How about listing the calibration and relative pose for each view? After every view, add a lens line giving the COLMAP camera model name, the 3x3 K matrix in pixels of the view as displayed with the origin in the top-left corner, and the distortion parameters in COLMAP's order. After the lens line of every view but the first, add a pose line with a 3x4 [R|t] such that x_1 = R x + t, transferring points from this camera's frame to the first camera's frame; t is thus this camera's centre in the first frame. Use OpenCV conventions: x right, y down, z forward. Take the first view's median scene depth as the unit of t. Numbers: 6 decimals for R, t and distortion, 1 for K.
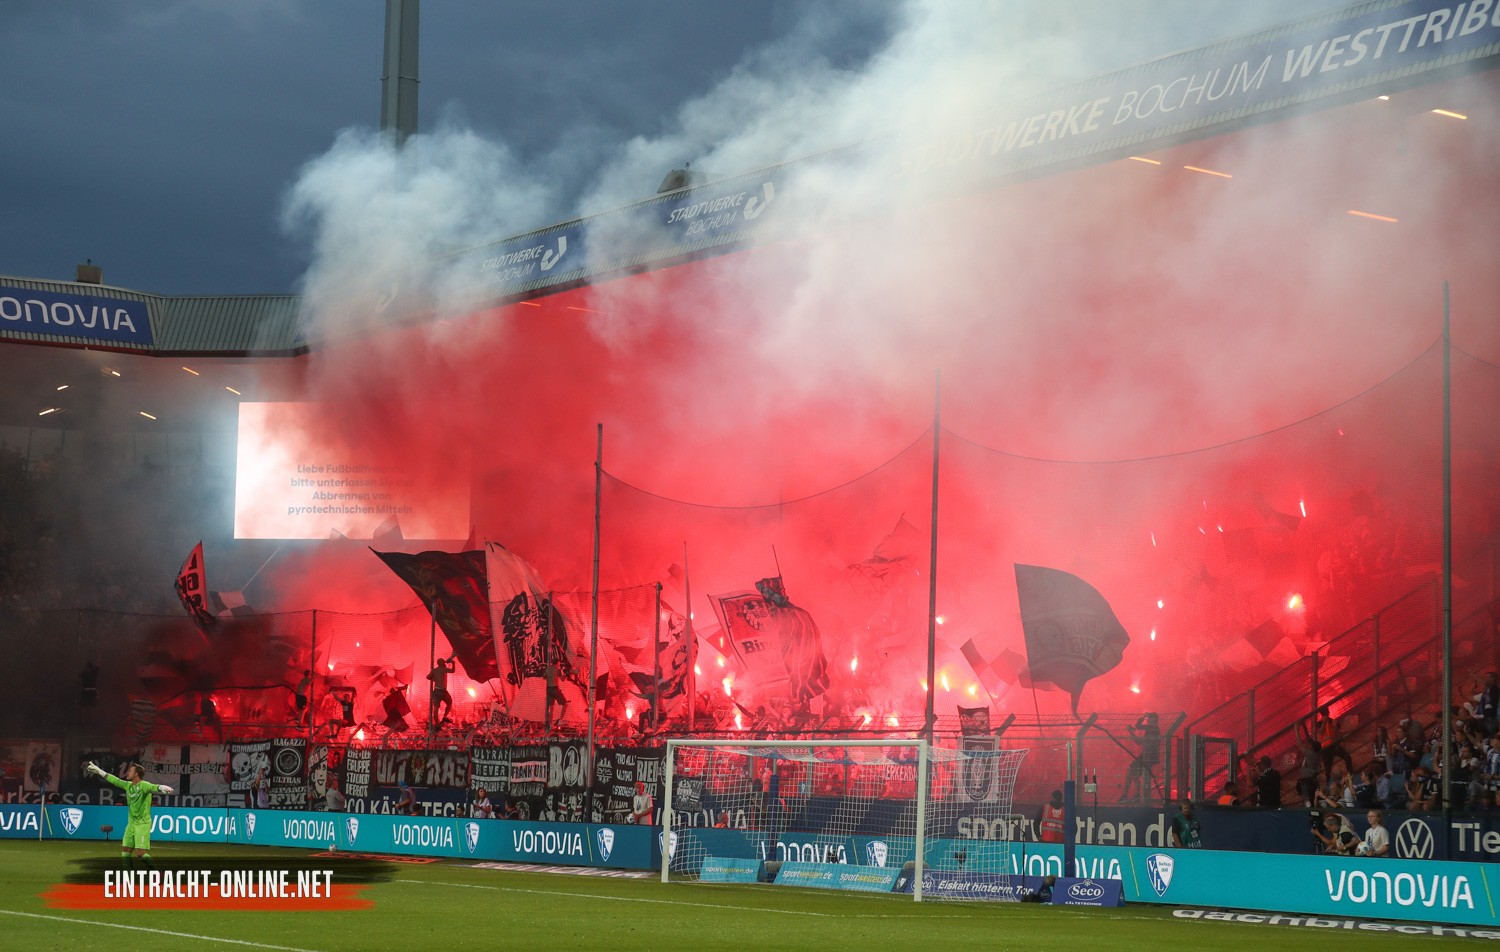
lens RADIAL K [[2939.0, 0, 748.3], [0, 2939.0, 456.0], [0, 0, 1]] dist [0.026212, -0.097329]
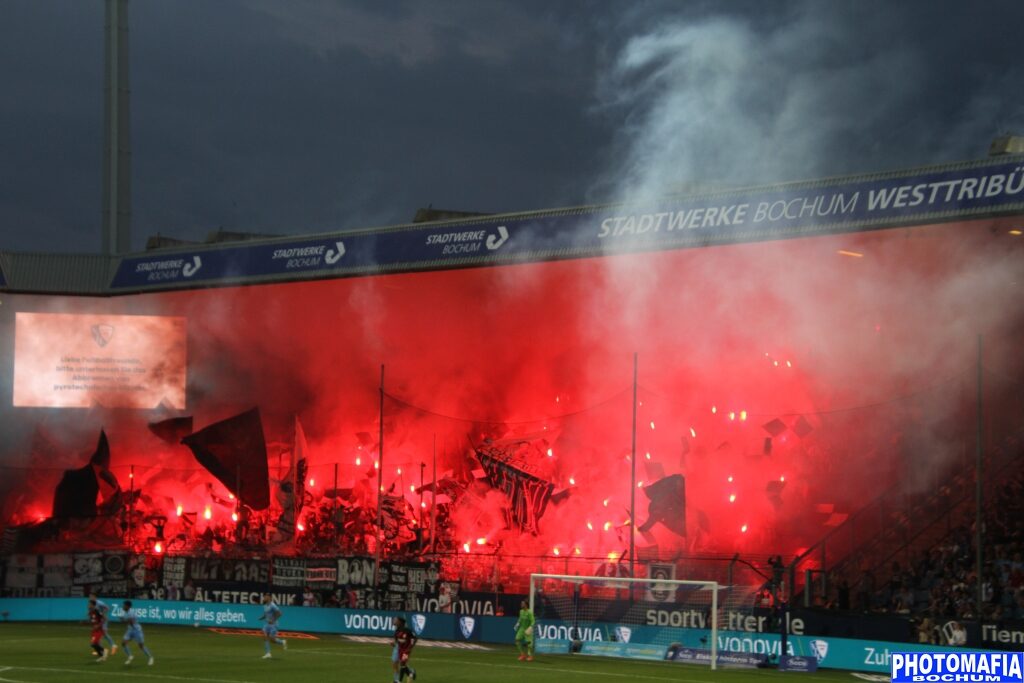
lens RADIAL K [[2266.8, 0, 504.7], [0, 2266.8, 389.4], [0, 0, 1]] dist [0.528559, 0.682538]
pose [[0.978103, 0.007205, 0.207997, -0.247440], [-0.019058, 0.998302, 0.055041, -0.068271], [-0.207247, -0.057800, 0.976580, -0.254398]]
